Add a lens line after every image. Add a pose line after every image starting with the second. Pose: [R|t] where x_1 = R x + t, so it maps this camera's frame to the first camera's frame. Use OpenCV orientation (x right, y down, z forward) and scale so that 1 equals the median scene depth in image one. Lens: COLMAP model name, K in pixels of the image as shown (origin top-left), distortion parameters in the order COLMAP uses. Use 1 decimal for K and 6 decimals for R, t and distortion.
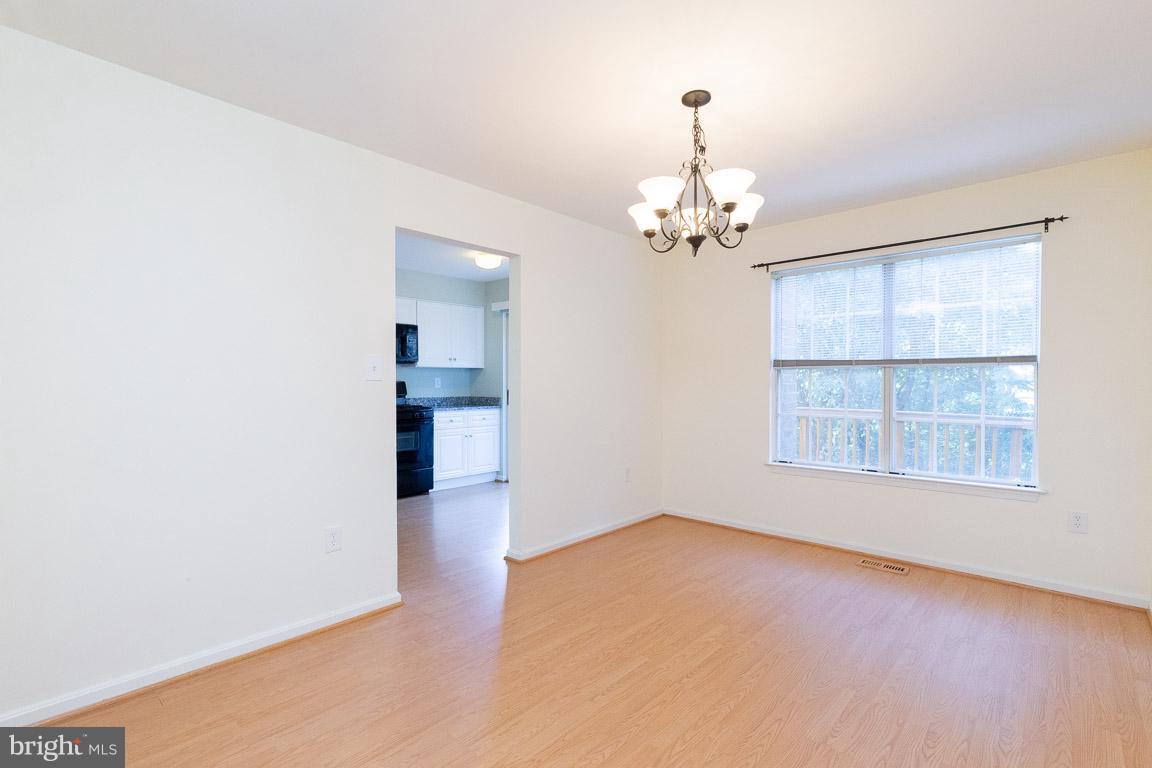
lens RADIAL K [[529.3, 0, 570.6], [0, 529.3, 381.2], [0, 0, 1]] dist [0.001466, 0.000134]
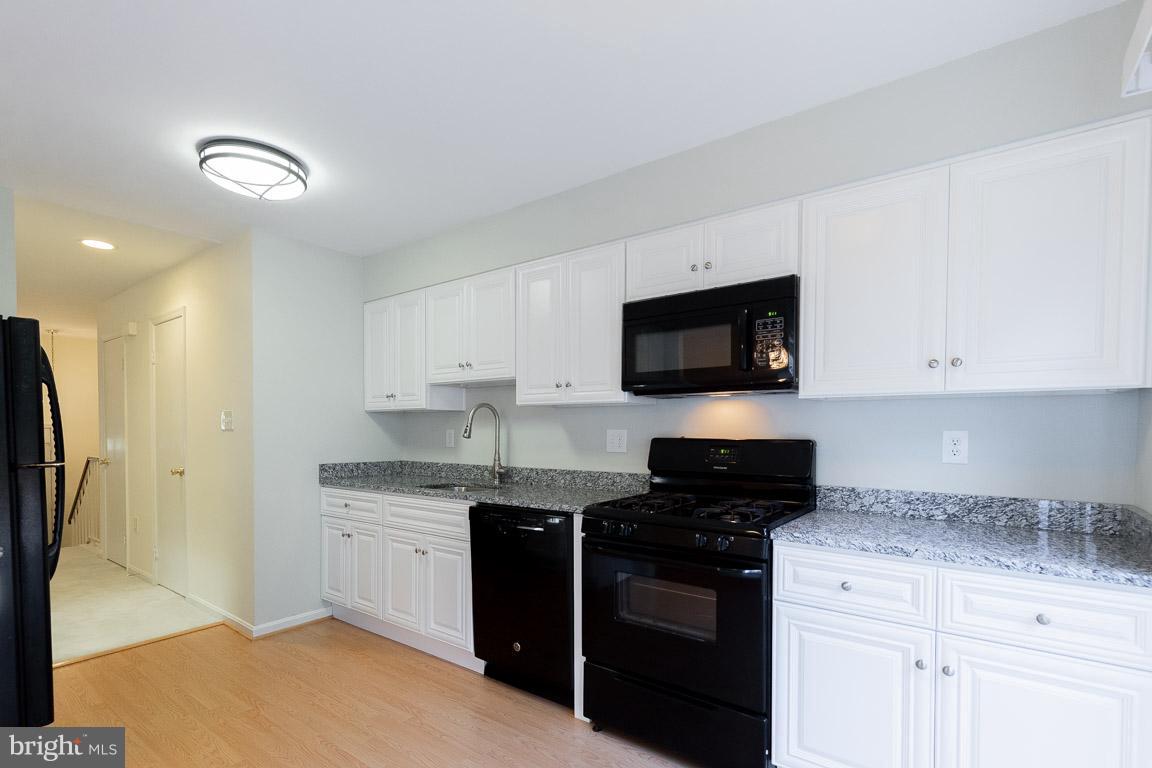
lens RADIAL K [[522.9, 0, 577.3], [0, 522.9, 440.4], [0, 0, 1]] dist [0.000796, 0.000039]
pose [[0.120190, 0.019765, -0.992554, 0.026983], [-0.004725, 0.999802, 0.019337, -0.006159], [0.992740, 0.002366, 0.120260, 0.823193]]
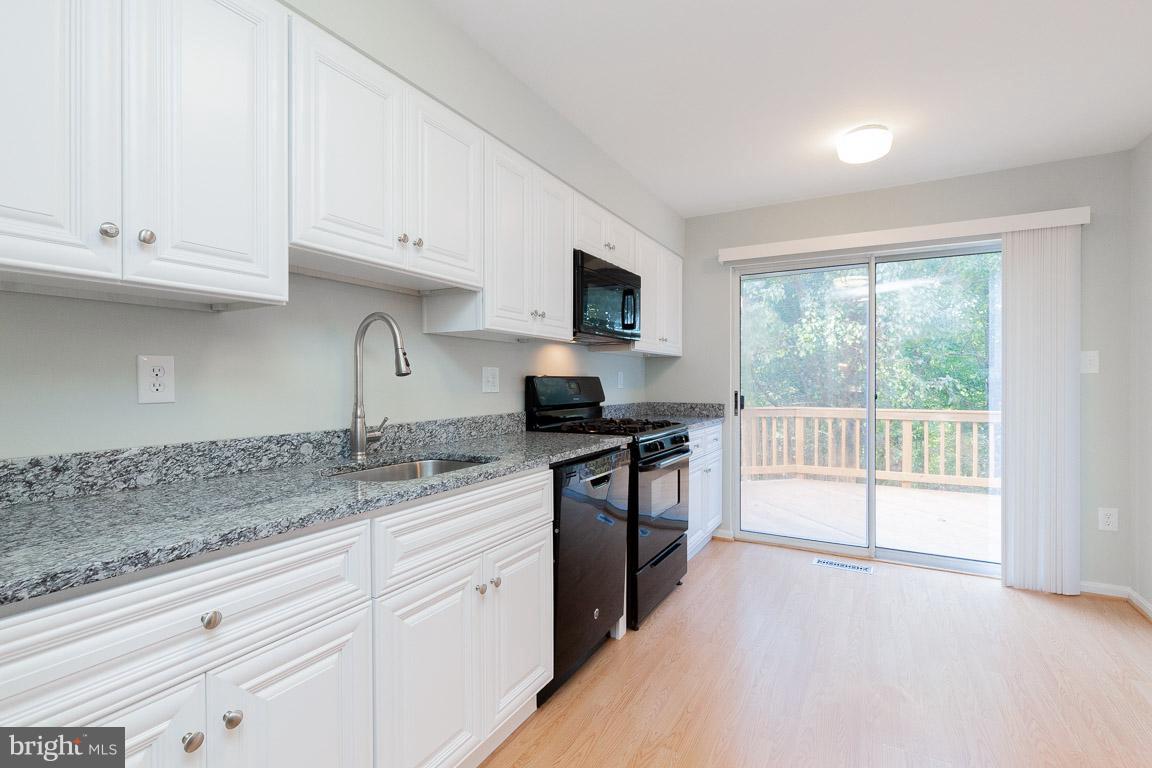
lens RADIAL K [[529.3, 0, 570.6], [0, 529.3, 381.2], [0, 0, 1]] dist [0.001466, 0.000134]
pose [[0.974332, 0.000428, 0.225114, -0.482254], [-0.000096, 0.999999, -0.001490, 0.005405], [-0.225114, 0.001430, 0.974331, 0.476481]]
